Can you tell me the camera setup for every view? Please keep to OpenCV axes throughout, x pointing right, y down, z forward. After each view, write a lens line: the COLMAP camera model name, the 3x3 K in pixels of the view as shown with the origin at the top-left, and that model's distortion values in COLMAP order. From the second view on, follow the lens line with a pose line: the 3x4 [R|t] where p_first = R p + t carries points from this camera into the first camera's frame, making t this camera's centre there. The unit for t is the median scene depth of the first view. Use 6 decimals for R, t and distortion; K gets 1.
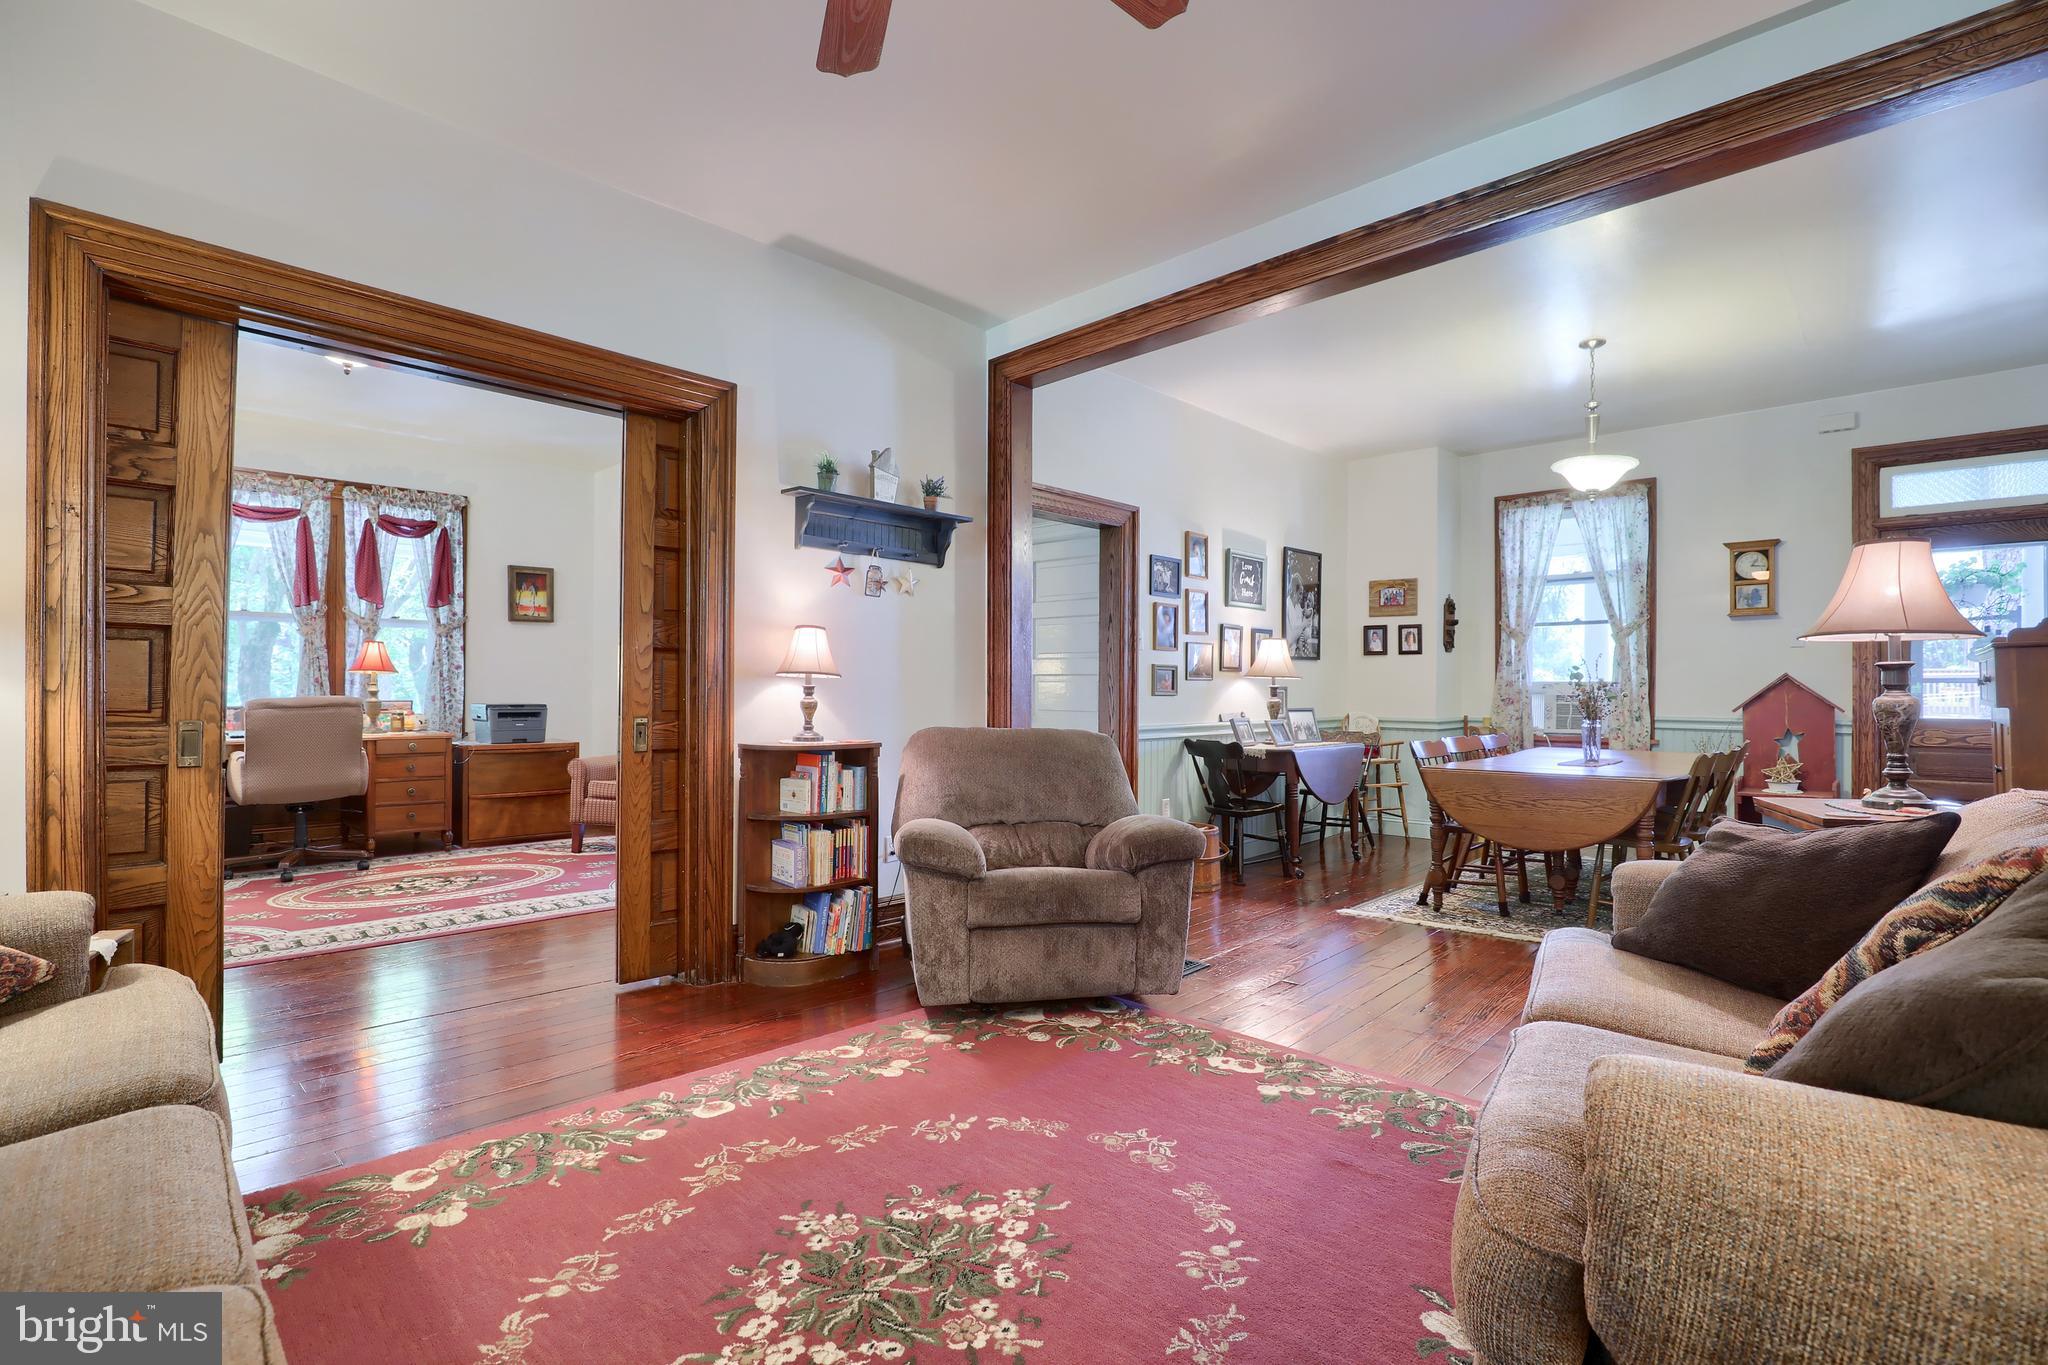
lens RADIAL K [[936.8, 0, 1024.0], [0, 936.8, 682.5], [0, 0, 1]] dist [-0.037152, 0.007029]
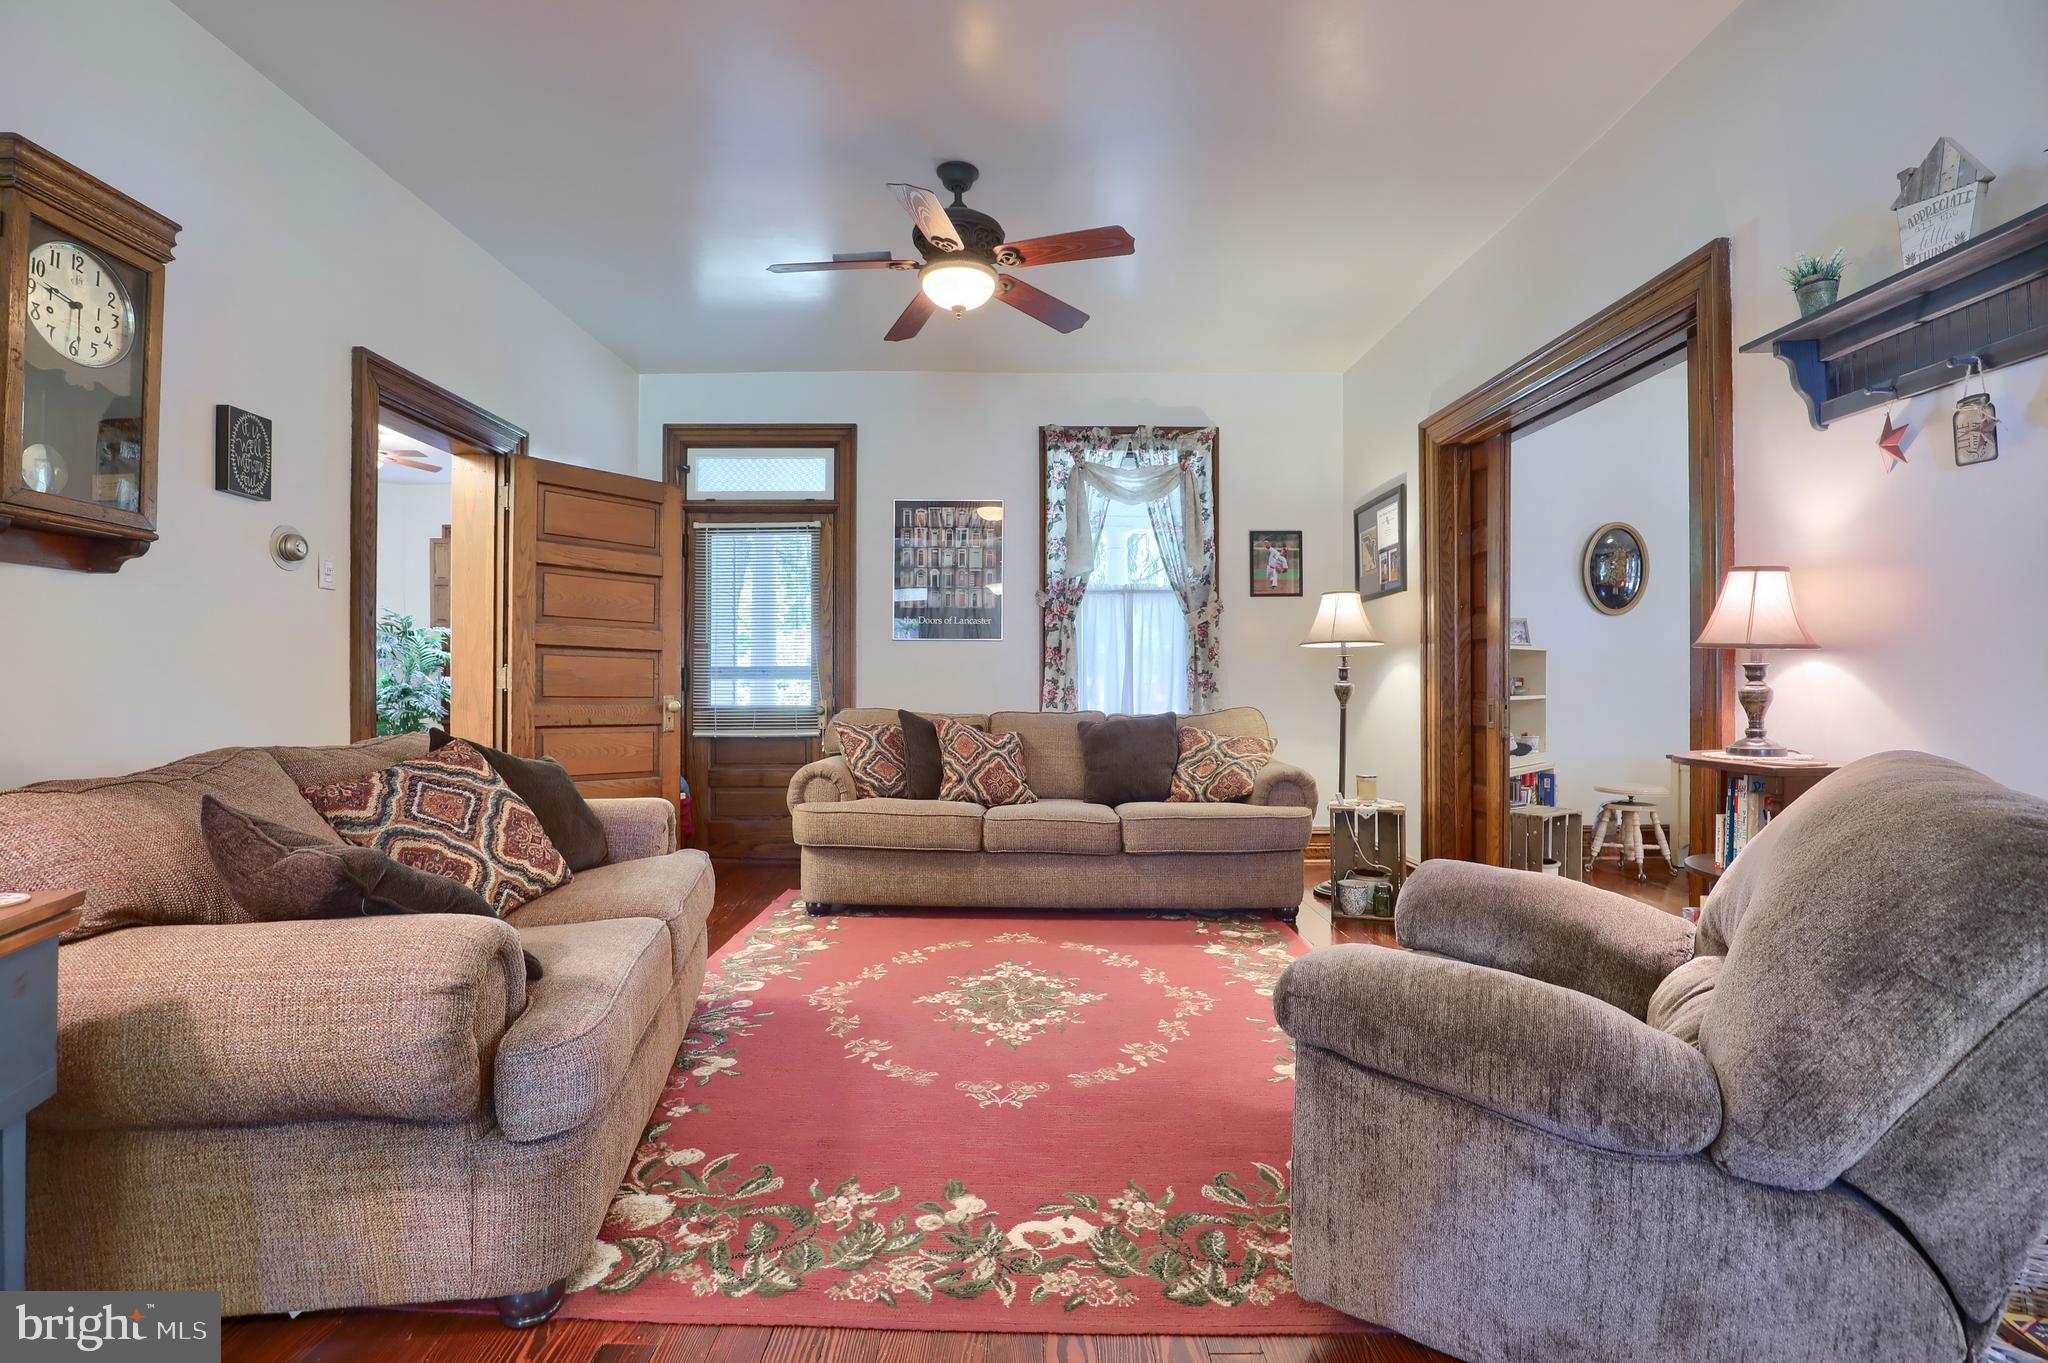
lens RADIAL K [[931.4, 0, 1035.1], [0, 931.4, 686.0], [0, 0, 1]] dist [-0.039937, 0.006699]
pose [[-0.707415, -0.002616, -0.706793, 0.329570], [0.003804, 0.999965, -0.007509, 0.013012], [0.706788, -0.008000, -0.707380, 0.687400]]
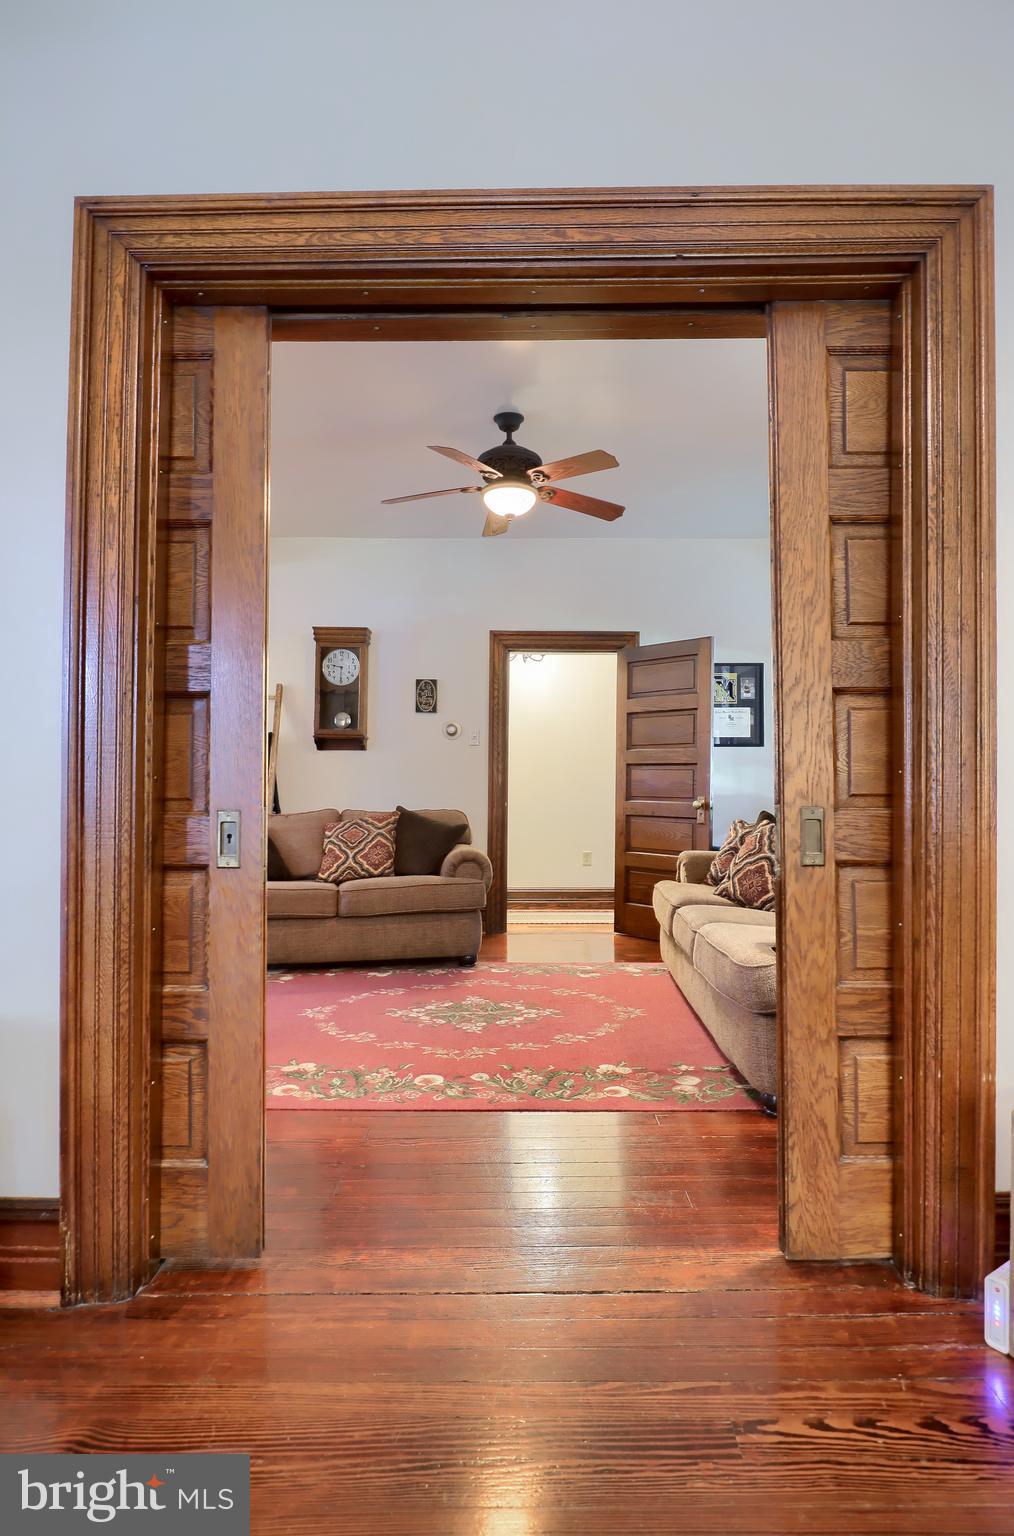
lens RADIAL K [[871.4, 0, 515.0], [0, 871.4, 776.7], [0, 0, 1]] dist [-0.001364, -0.000472]
pose [[-0.690341, 0.008371, 0.723435, -0.569255], [-0.012989, 0.999628, -0.023962, 0.017531], [-0.723367, -0.025938, -0.689976, 0.757869]]
